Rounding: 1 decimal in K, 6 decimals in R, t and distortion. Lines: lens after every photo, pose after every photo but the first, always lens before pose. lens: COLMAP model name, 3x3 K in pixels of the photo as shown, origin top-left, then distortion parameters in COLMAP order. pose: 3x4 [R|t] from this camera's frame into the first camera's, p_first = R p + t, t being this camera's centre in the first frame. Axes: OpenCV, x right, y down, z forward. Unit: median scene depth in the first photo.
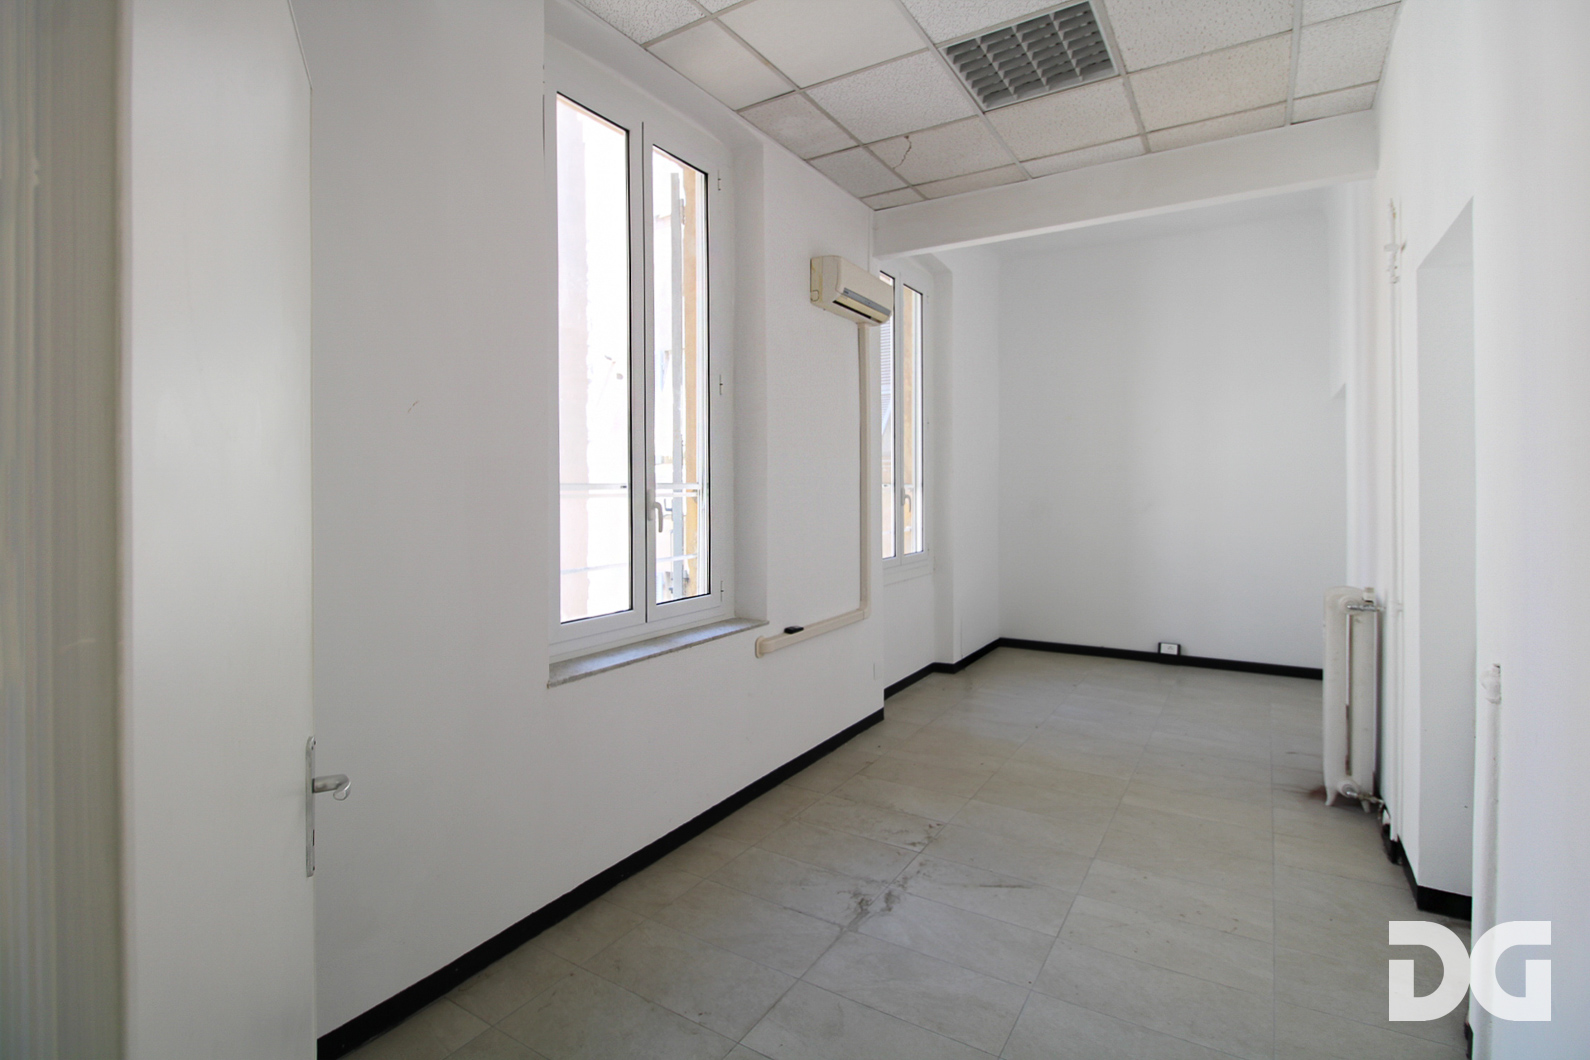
lens RADIAL K [[745.4, 0, 795.5], [0, 745.4, 497.2], [0, 0, 1]] dist [-0.016911, -0.000723]
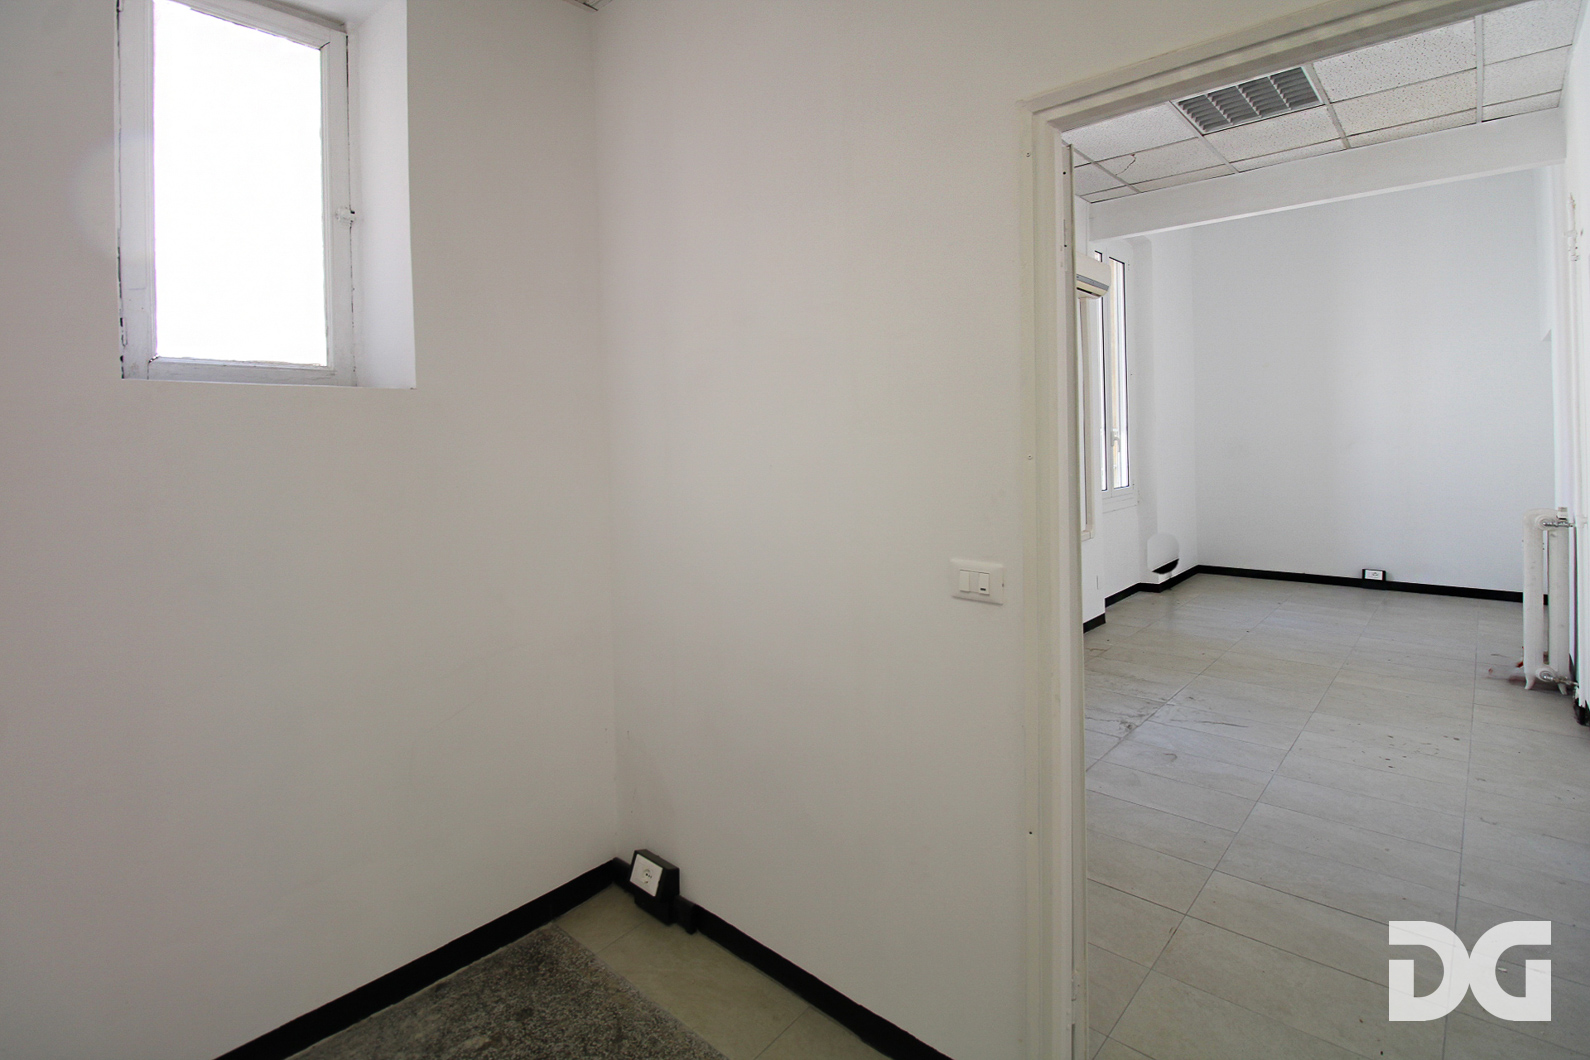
lens RADIAL K [[756.6, 0, 749.0], [0, 756.6, 441.2], [0, 0, 1]] dist [-0.016455, -0.003398]
pose [[0.975136, -0.012984, -0.221225, -0.231350], [0.011872, 0.999909, -0.006356, 0.005442], [0.221287, 0.003572, 0.975202, -0.432829]]
